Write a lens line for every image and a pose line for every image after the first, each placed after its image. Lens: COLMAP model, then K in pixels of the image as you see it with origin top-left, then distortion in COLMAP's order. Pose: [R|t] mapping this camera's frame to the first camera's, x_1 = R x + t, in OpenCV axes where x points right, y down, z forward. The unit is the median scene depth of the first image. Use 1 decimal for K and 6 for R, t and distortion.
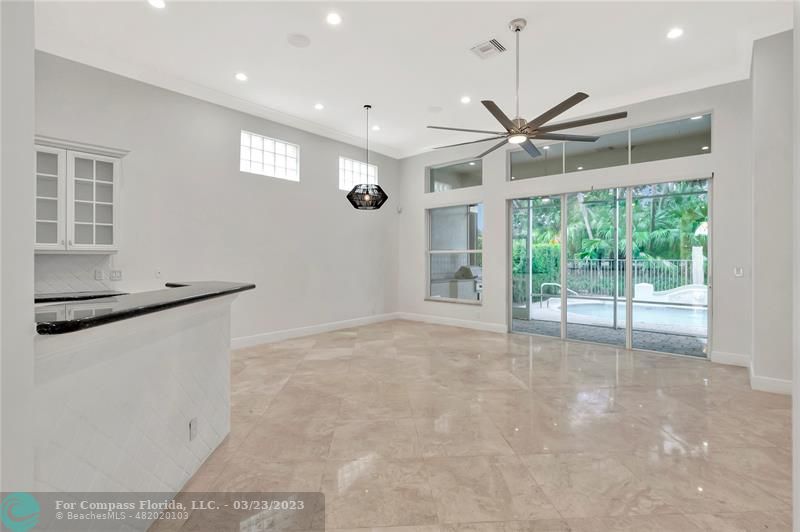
lens RADIAL K [[377.1, 0, 398.0], [0, 377.1, 261.3], [0, 0, 1]] dist [0.002229, -0.001536]
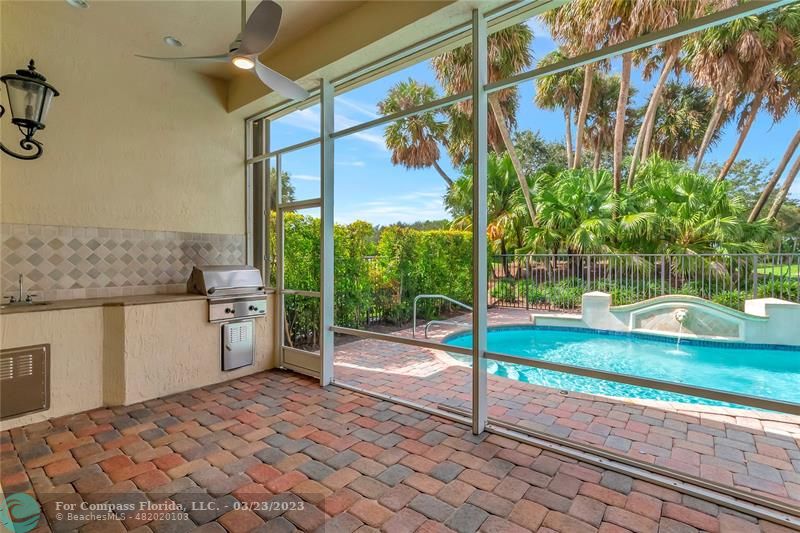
lens RADIAL K [[377.1, 0, 401.2], [0, 377.1, 264.9], [0, 0, 1]] dist [0.002229, -0.001536]
pose [[0.999049, -0.009741, 0.042511, 0.673230], [0.009406, 0.999923, 0.008091, 0.014598], [-0.042586, -0.007683, 0.999063, 0.870621]]
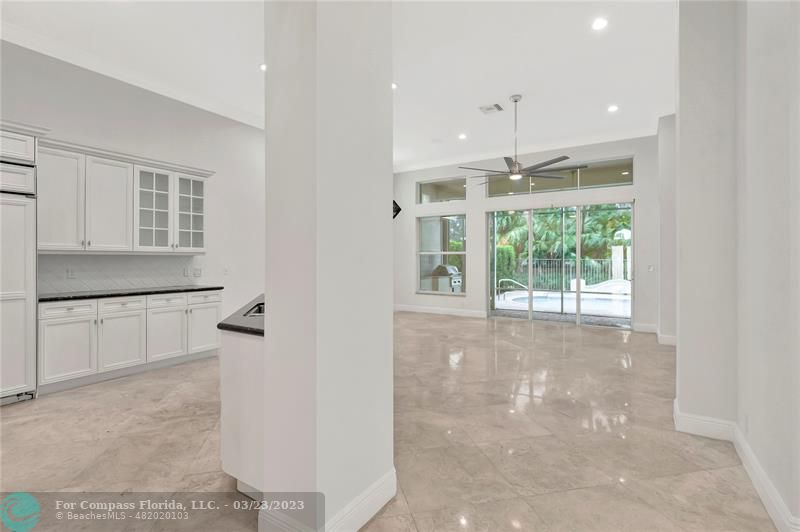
lens RADIAL K [[377.1, 0, 397.9], [0, 377.1, 259.6], [0, 0, 1]] dist [0.002229, -0.001536]
pose [[0.988233, -0.000304, 0.152957, -0.224553], [0.000819, 0.999994, -0.003306, -0.000072], [-0.152955, 0.003392, 0.988227, -0.231025]]
